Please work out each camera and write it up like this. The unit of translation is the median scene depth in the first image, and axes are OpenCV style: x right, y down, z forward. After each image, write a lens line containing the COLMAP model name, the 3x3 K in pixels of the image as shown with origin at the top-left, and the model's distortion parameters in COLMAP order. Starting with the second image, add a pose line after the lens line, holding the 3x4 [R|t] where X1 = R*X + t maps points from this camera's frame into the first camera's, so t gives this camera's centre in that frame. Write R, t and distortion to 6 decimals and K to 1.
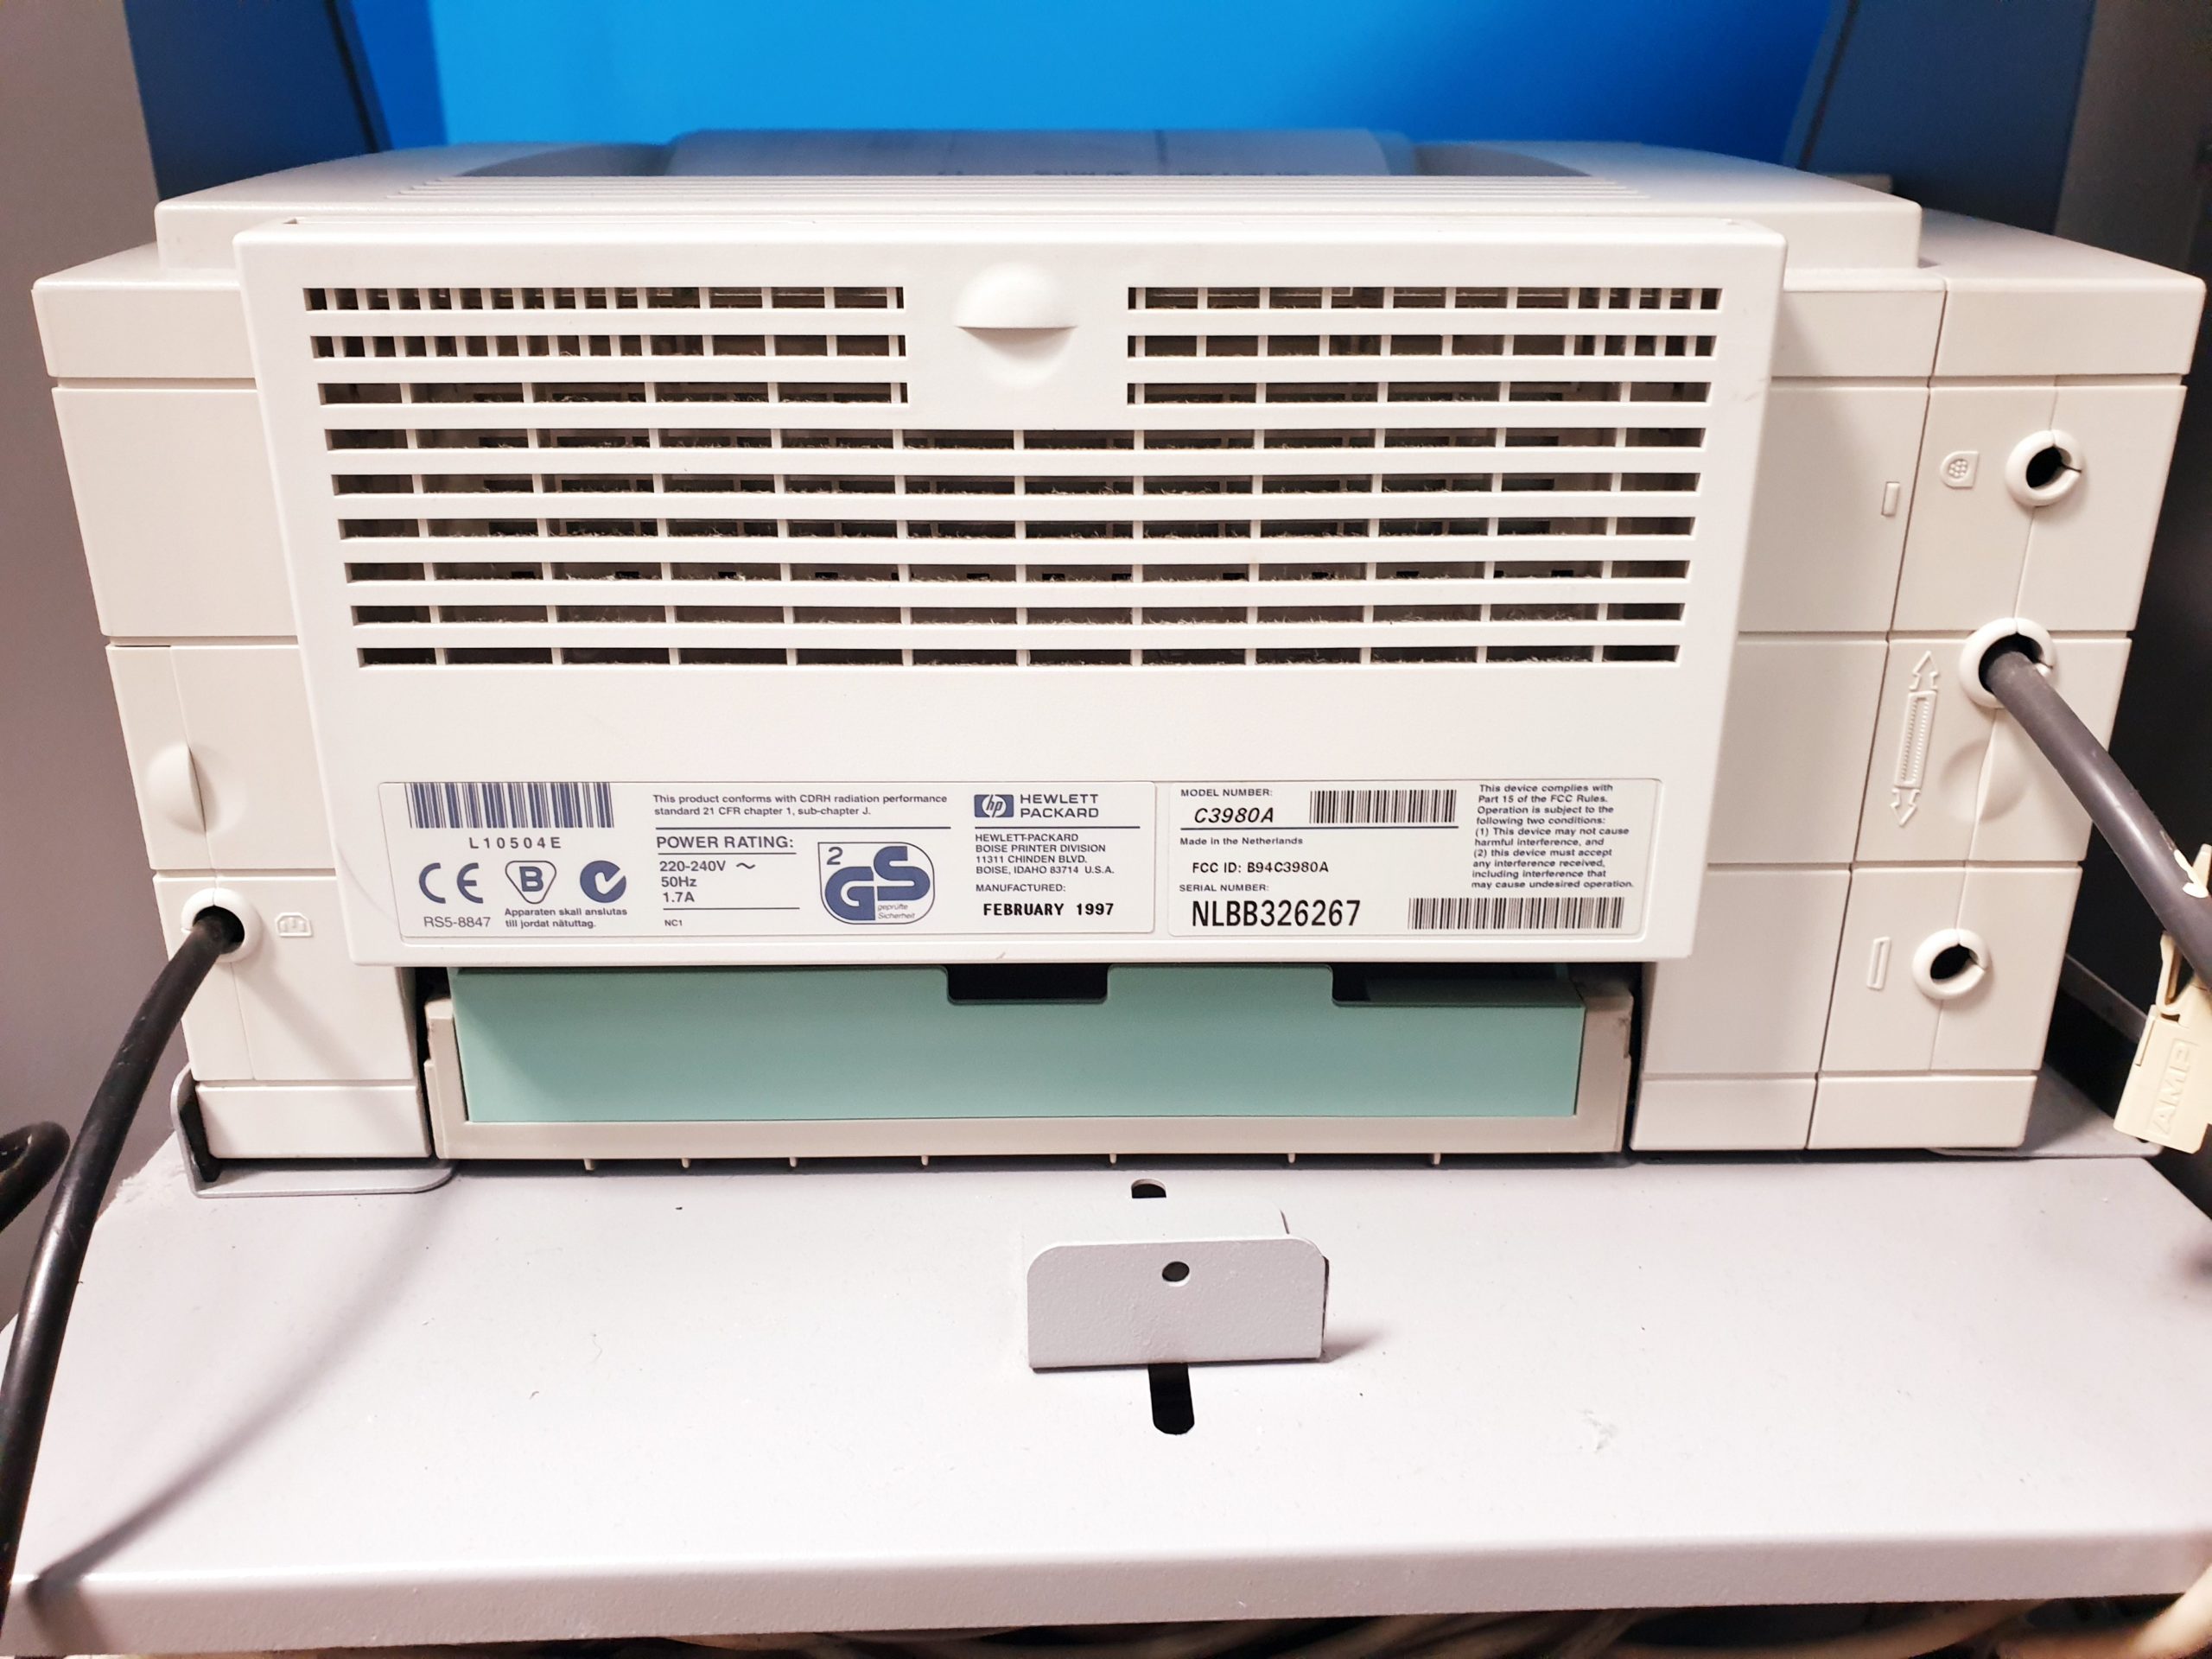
lens RADIAL K [[1909.3, 0, 1107.1], [0, 1909.3, 830.9], [0, 0, 1]] dist [0.038902, 0.003960]
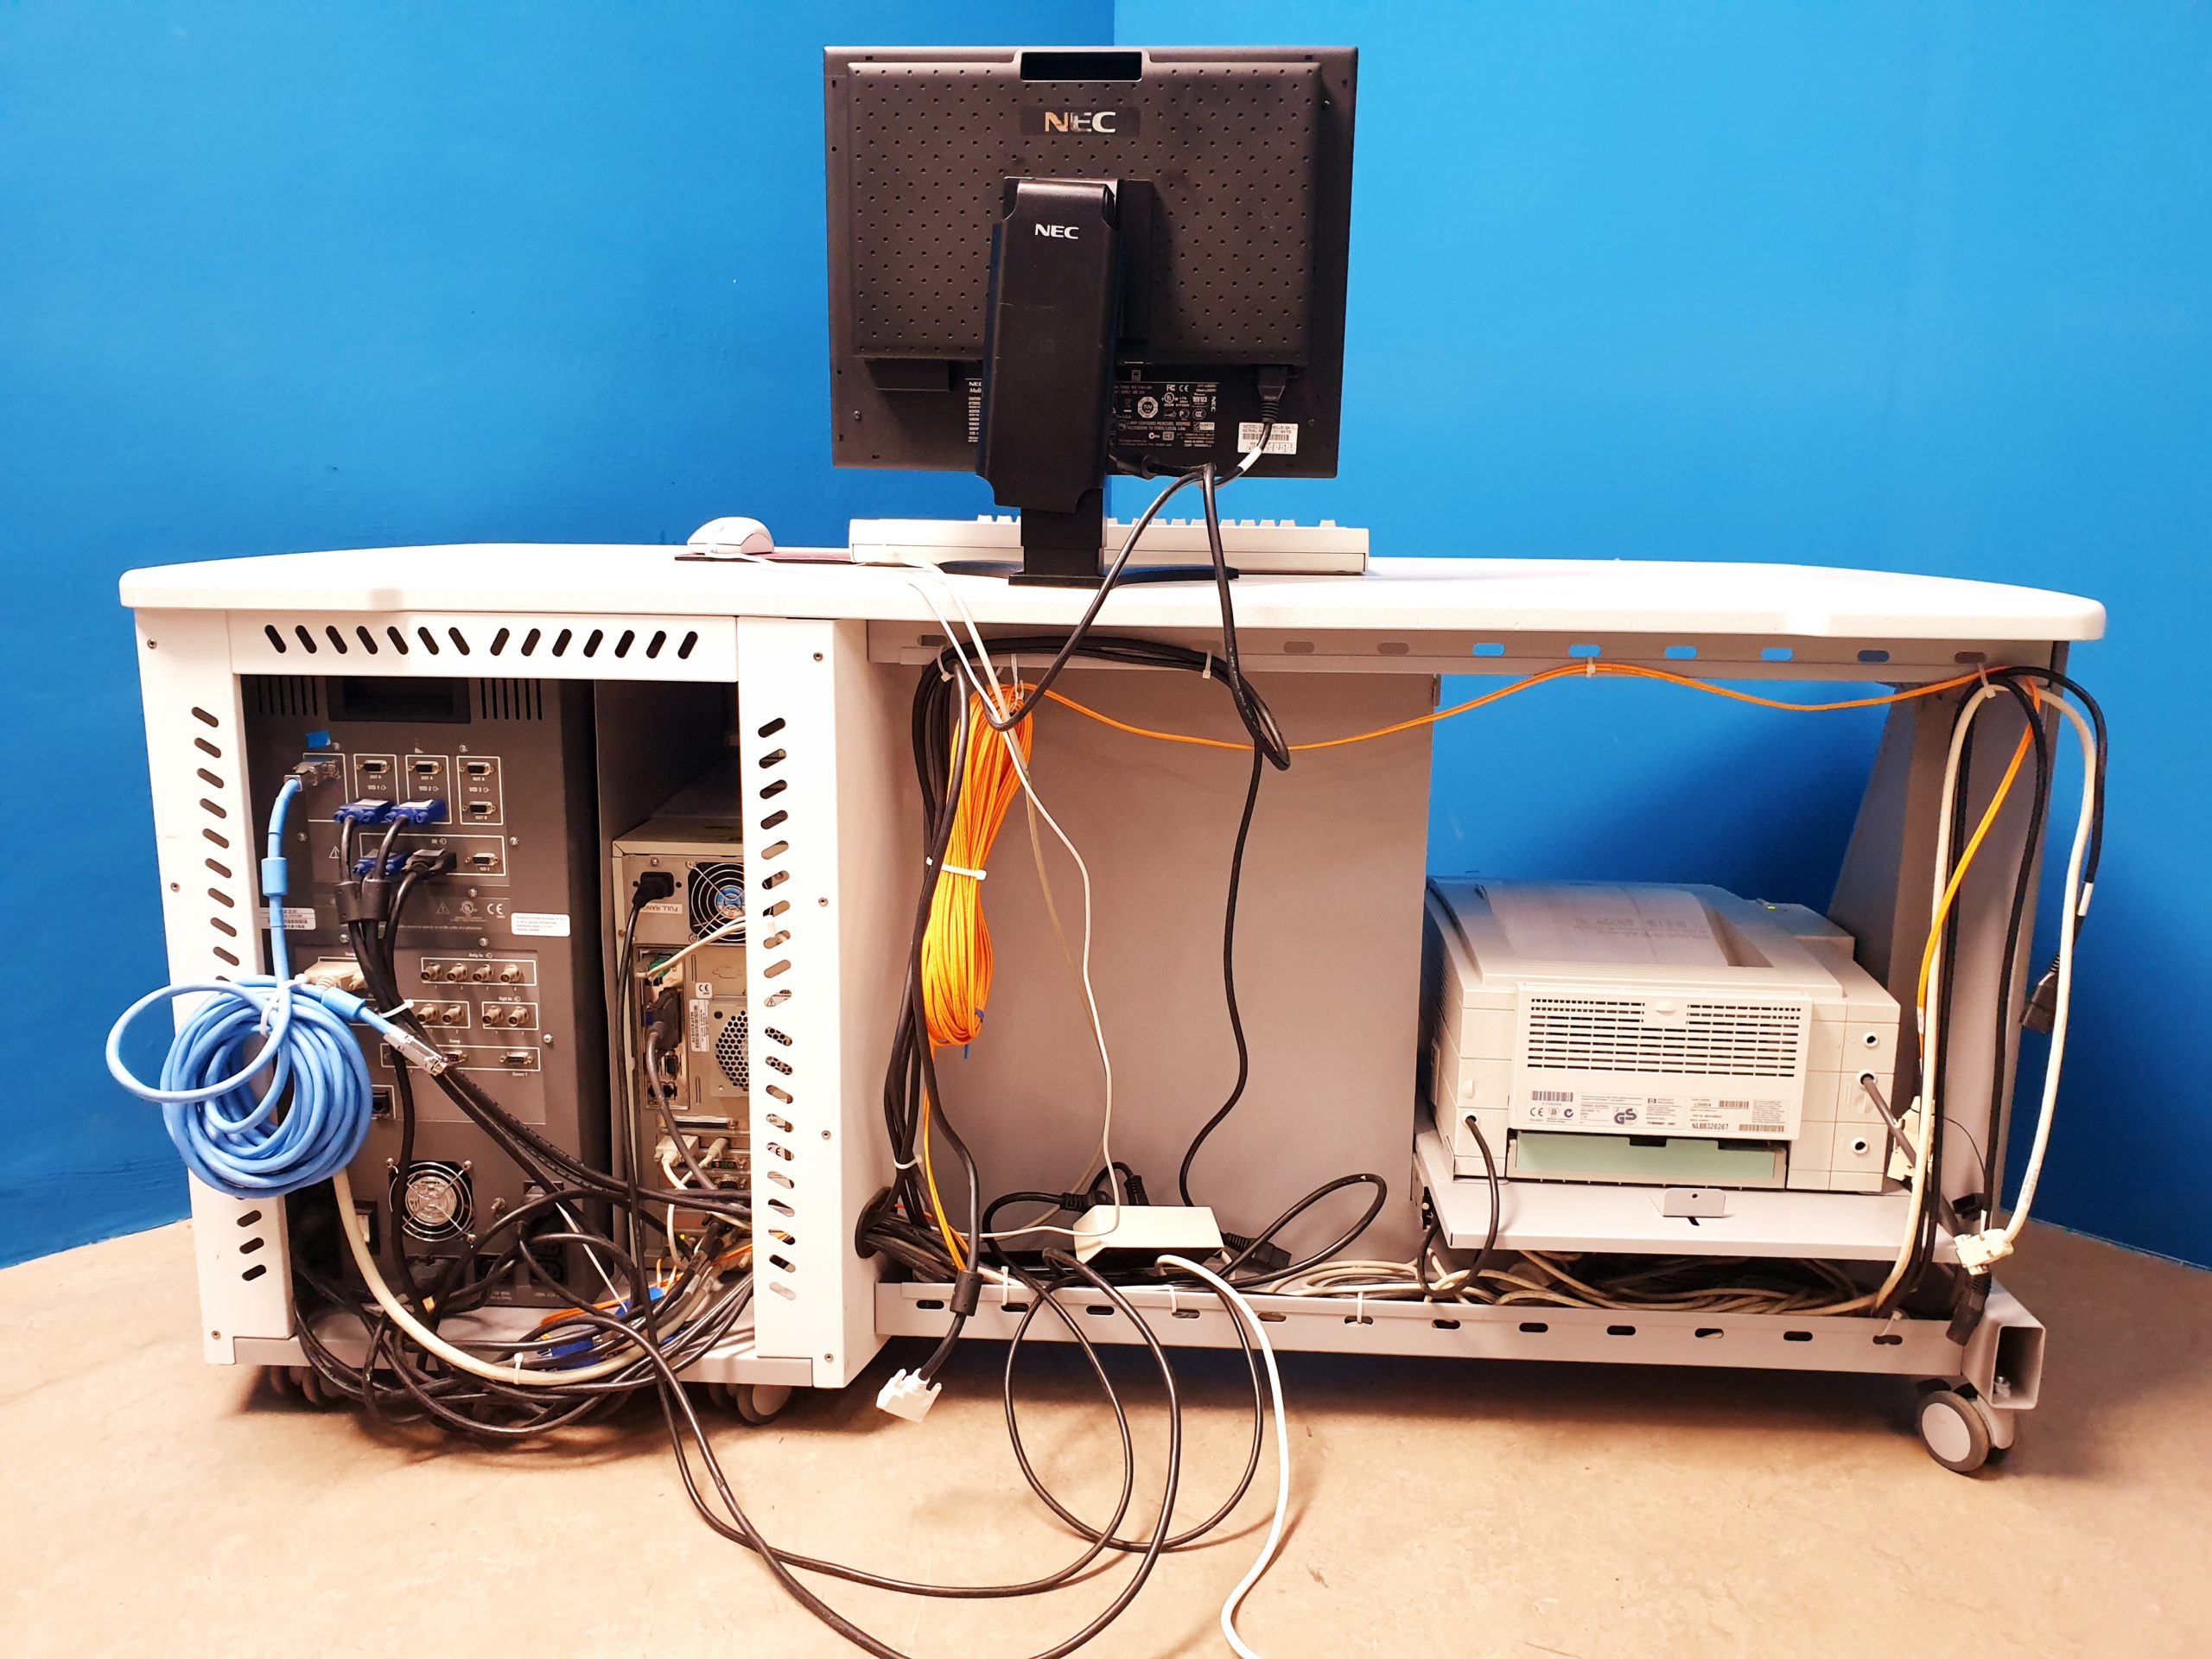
lens RADIAL K [[1909.3, 0, 1113.5], [0, 1909.3, 828.1], [0, 0, 1]] dist [0.038902, 0.003960]
pose [[0.997322, 0.028911, -0.067181, -1.115690], [-0.039382, 0.986301, -0.160184, 0.137844], [0.061630, 0.162401, 0.984798, -4.002723]]
